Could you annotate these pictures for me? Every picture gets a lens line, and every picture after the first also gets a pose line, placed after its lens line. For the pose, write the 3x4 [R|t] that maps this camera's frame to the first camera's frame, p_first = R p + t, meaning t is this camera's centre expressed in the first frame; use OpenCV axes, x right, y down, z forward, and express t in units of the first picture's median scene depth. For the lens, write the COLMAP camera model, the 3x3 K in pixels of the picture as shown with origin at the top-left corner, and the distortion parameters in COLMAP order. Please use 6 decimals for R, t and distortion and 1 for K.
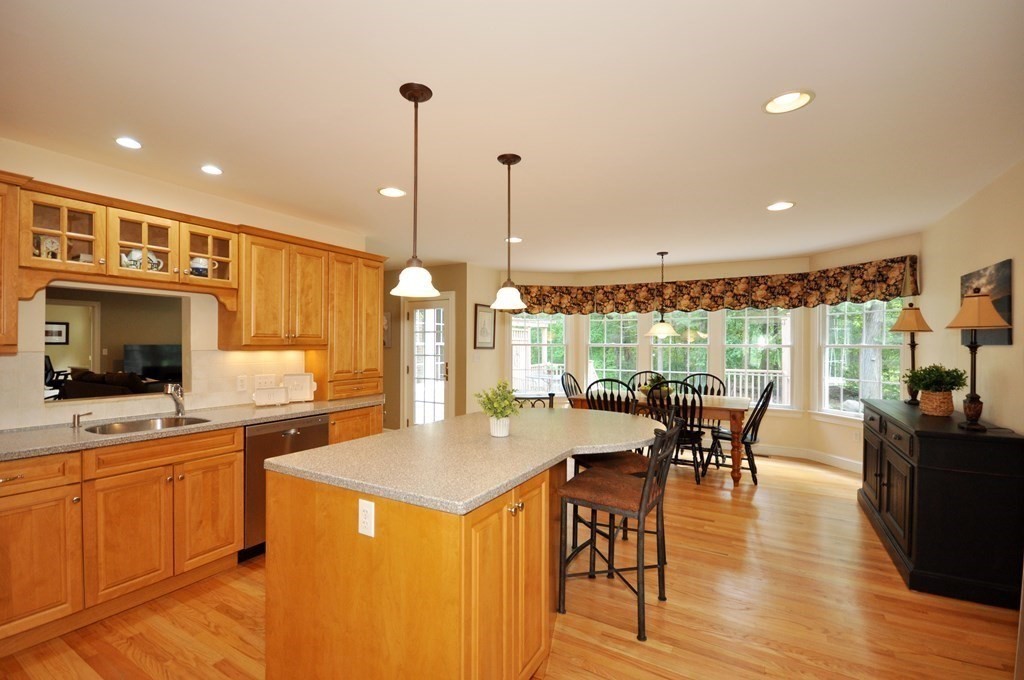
lens RADIAL K [[444.8, 0, 510.5], [0, 444.8, 345.7], [0, 0, 1]] dist [0.000786, 0.000097]
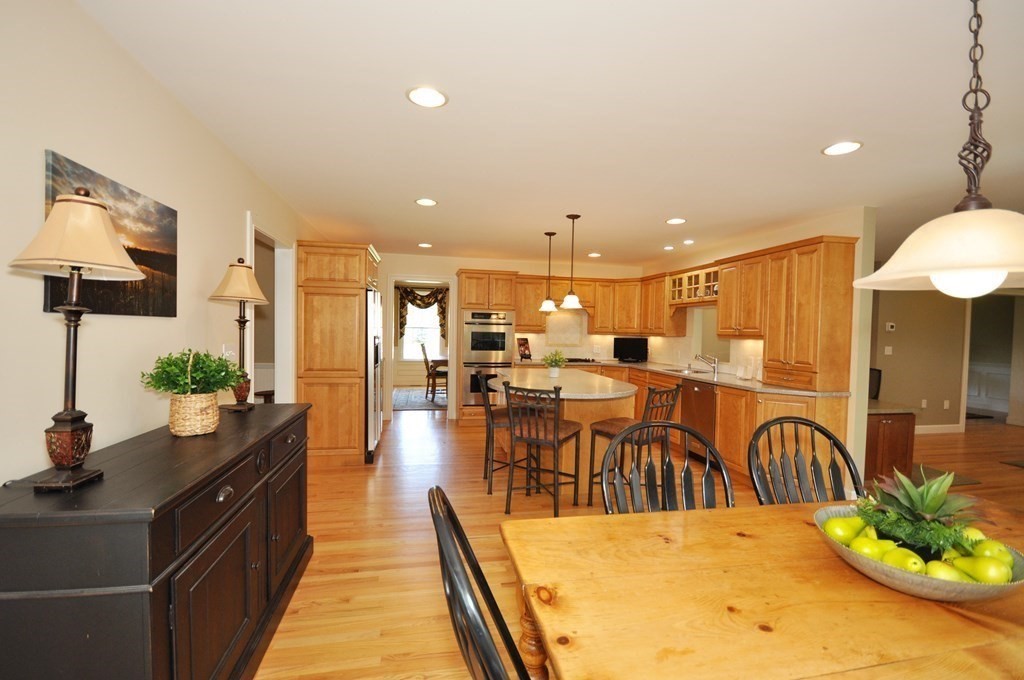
lens RADIAL K [[444.8, 0, 510.2], [0, 444.8, 340.6], [0, 0, 1]] dist [0.000786, 0.000097]
pose [[-0.746820, -0.005909, -0.665000, 1.051643], [-0.027419, 0.999384, 0.021913, 0.005013], [0.664461, 0.034599, -0.746522, 1.751773]]
